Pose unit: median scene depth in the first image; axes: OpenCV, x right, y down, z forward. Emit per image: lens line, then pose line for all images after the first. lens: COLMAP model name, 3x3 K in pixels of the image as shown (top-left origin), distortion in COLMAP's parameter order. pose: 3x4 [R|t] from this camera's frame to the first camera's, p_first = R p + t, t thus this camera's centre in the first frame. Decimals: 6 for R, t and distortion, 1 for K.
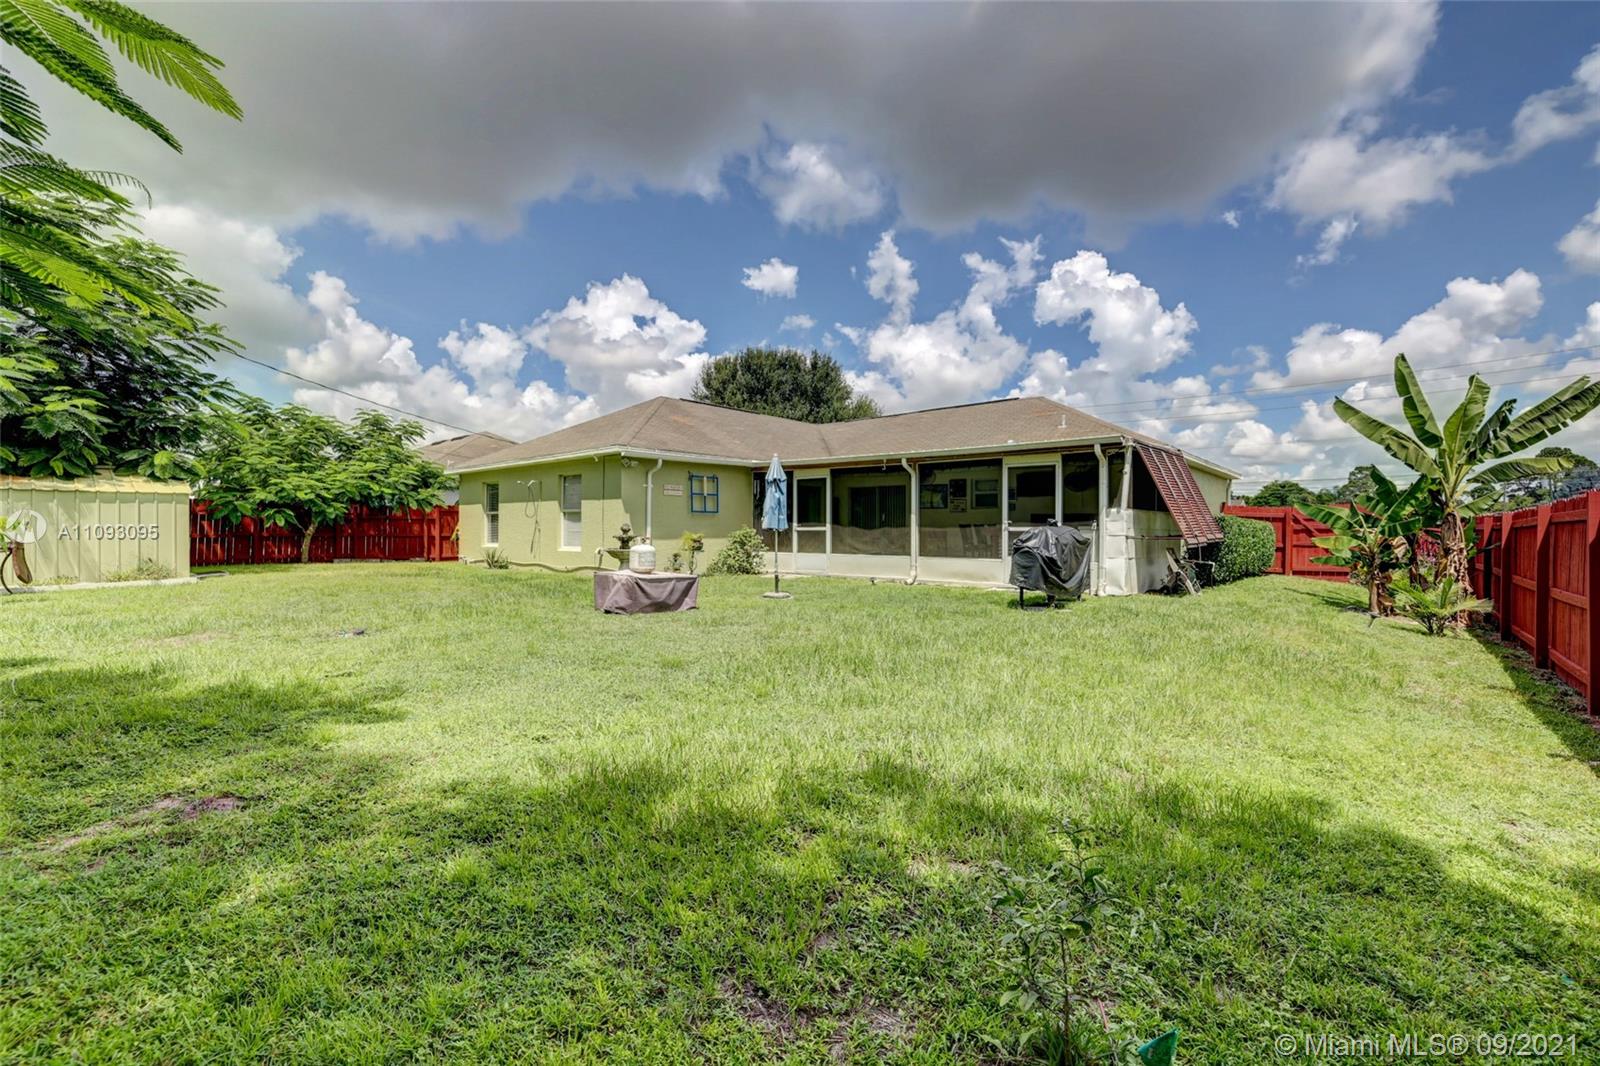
lens RADIAL K [[693.4, 0, 792.0], [0, 693.4, 533.0], [0, 0, 1]] dist [-0.021740, 0.002037]
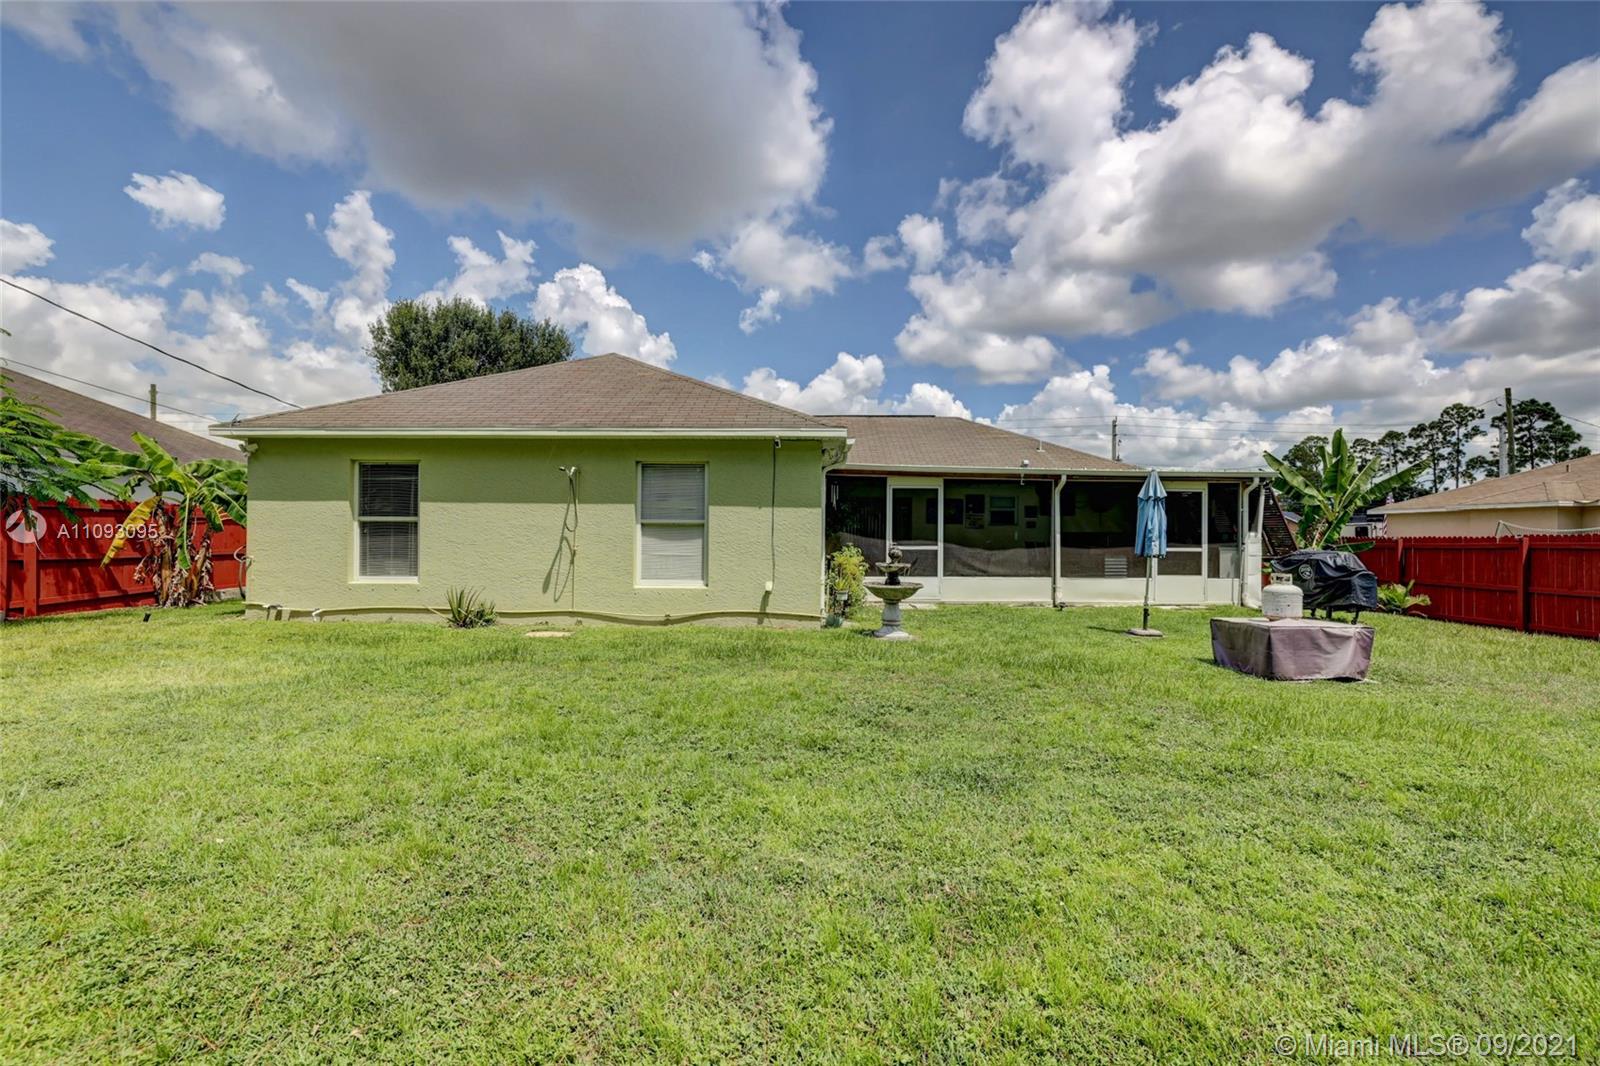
lens RADIAL K [[693.4, 0, 799.8], [0, 693.4, 541.1], [0, 0, 1]] dist [-0.021740, 0.002037]
pose [[0.755956, -0.003890, 0.654611, -0.601748], [0.000649, 0.999986, 0.005193, -0.017875], [-0.654622, -0.003501, 0.755948, 0.422187]]
